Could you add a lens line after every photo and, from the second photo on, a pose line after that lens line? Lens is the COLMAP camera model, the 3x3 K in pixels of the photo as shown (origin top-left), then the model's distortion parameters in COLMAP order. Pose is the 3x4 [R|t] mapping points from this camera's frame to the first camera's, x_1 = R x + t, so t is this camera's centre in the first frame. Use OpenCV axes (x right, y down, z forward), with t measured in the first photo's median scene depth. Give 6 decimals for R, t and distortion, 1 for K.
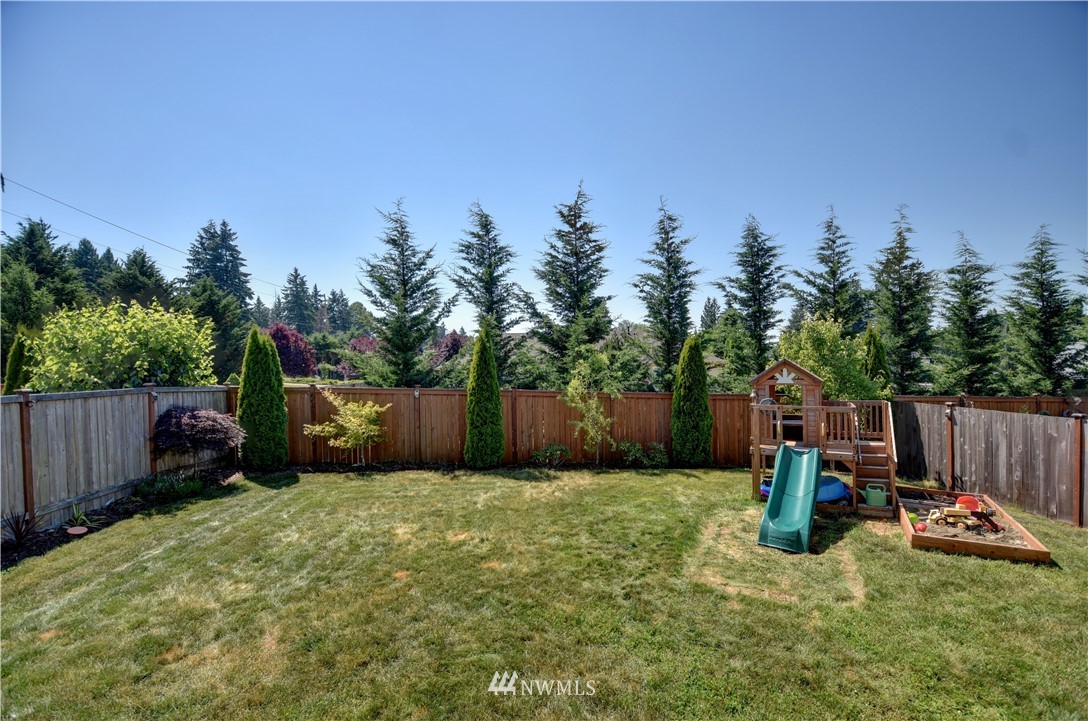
lens RADIAL K [[480.3, 0, 555.2], [0, 480.3, 365.9], [0, 0, 1]] dist [0.003578, -0.019245]
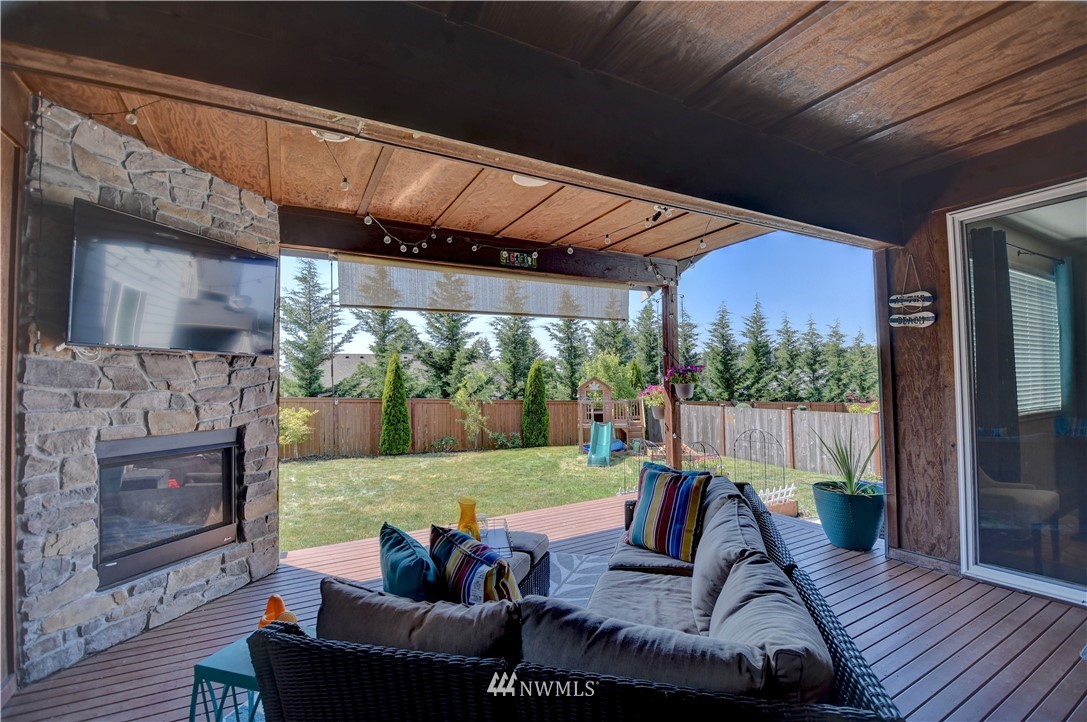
lens RADIAL K [[476.4, 0, 568.2], [0, 476.4, 368.6], [0, 0, 1]] dist [0.002764, -0.017526]
pose [[0.903676, 0.018518, 0.427817, -0.236998], [-0.000318, 0.999093, -0.042573, 0.019989], [-0.428217, 0.038337, 0.902862, -0.364586]]
